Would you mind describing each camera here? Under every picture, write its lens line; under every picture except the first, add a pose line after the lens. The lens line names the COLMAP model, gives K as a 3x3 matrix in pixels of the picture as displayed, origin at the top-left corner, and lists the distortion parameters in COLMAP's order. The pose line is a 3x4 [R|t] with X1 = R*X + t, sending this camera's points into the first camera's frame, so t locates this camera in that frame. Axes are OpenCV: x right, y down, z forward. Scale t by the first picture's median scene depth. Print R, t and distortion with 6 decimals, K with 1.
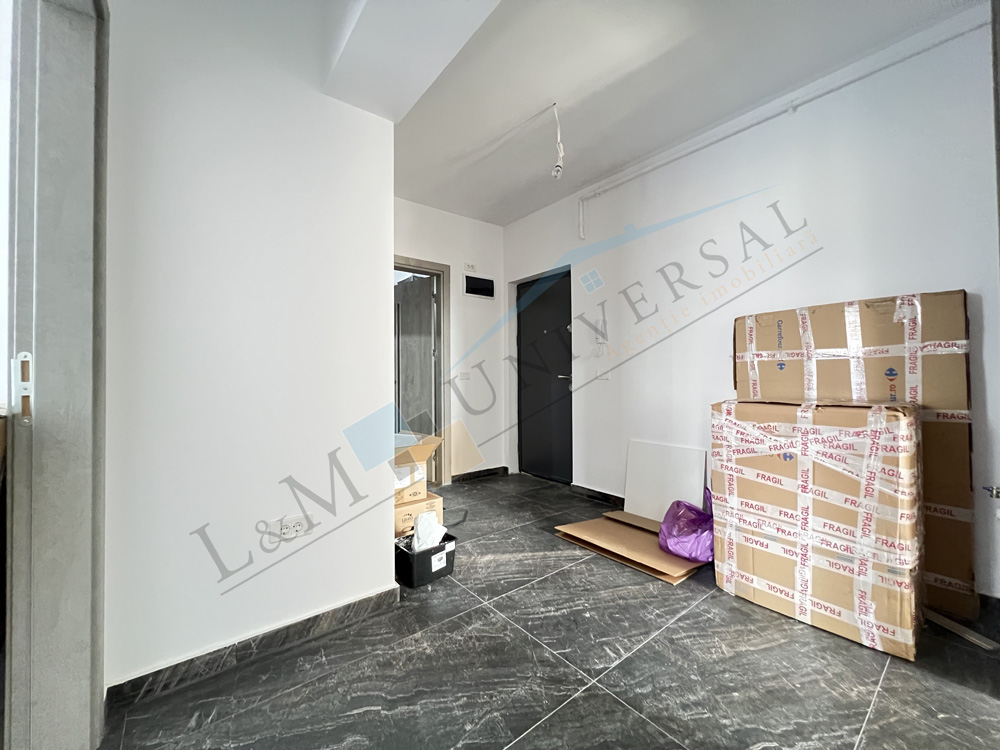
lens RADIAL K [[399.2, 0, 500.6], [0, 399.2, 372.9], [0, 0, 1]] dist [-0.001900, 0.000203]
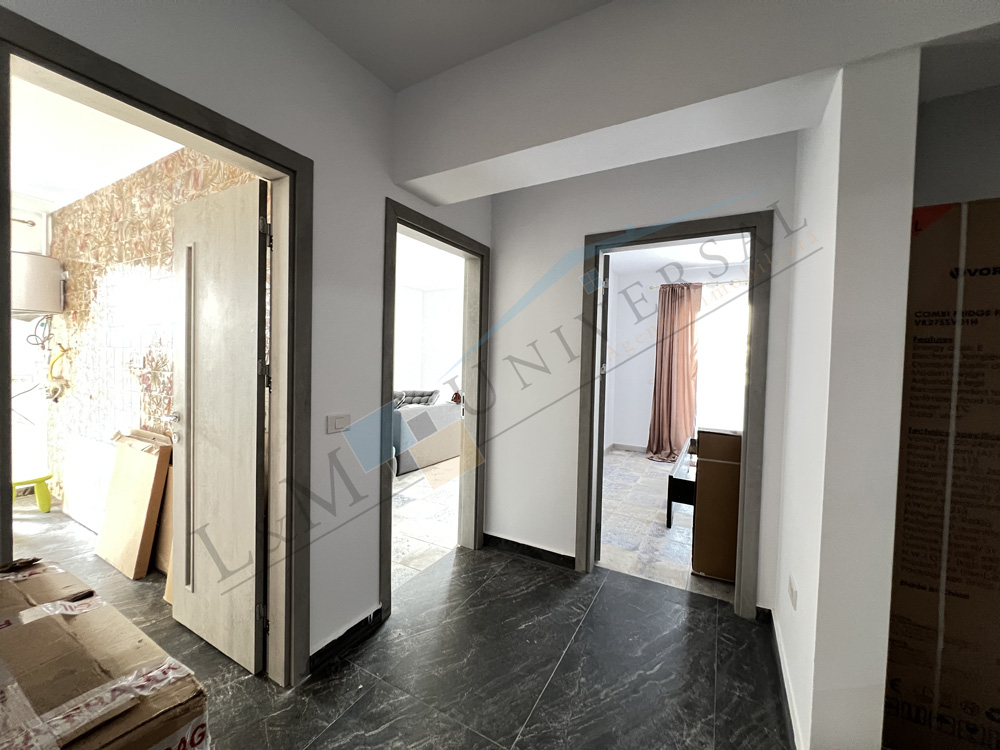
lens RADIAL K [[402.5, 0, 500.8], [0, 402.5, 370.9], [0, 0, 1]] dist [0.002171, 0.000179]
pose [[-0.927302, -0.001381, -0.374310, 0.678373], [-0.006382, 0.999906, 0.012120, -0.222054], [0.374258, 0.013628, -0.927224, 2.037224]]
